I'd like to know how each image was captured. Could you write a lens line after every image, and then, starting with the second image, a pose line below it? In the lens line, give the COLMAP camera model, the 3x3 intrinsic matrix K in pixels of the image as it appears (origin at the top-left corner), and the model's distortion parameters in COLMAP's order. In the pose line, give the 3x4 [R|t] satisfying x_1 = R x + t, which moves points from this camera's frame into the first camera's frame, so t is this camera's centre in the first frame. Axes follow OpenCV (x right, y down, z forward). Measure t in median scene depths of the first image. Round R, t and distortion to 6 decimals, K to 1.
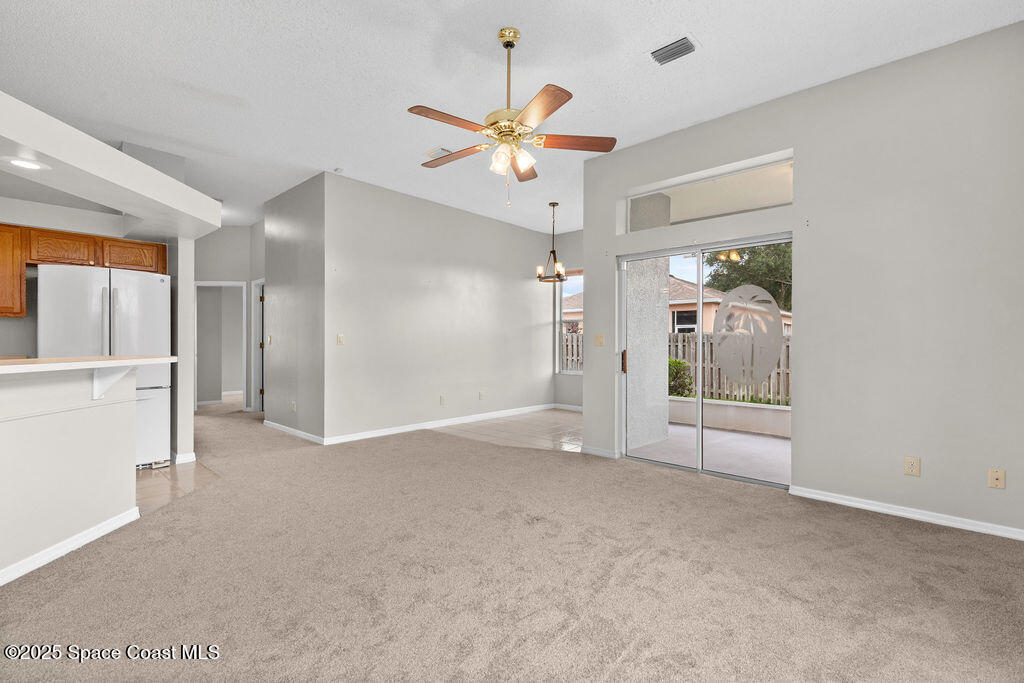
lens RADIAL K [[457.3, 0, 511.5], [0, 457.3, 340.2], [0, 0, 1]] dist [0.005253, -0.000406]
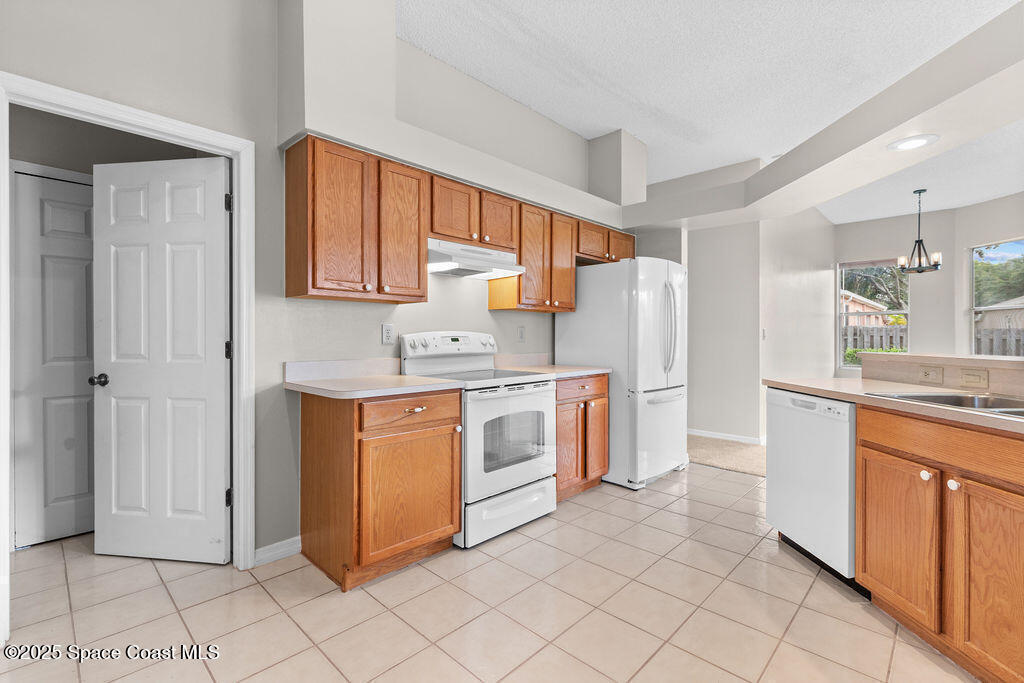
lens RADIAL K [[457.3, 0, 511.5], [0, 457.3, 340.2], [0, 0, 1]] dist [0.005253, -0.000406]
pose [[0.999802, -0.003346, -0.019591, -0.885239], [0.003584, 0.999920, 0.012122, -0.001622], [0.019549, -0.012190, 0.999735, 0.027605]]
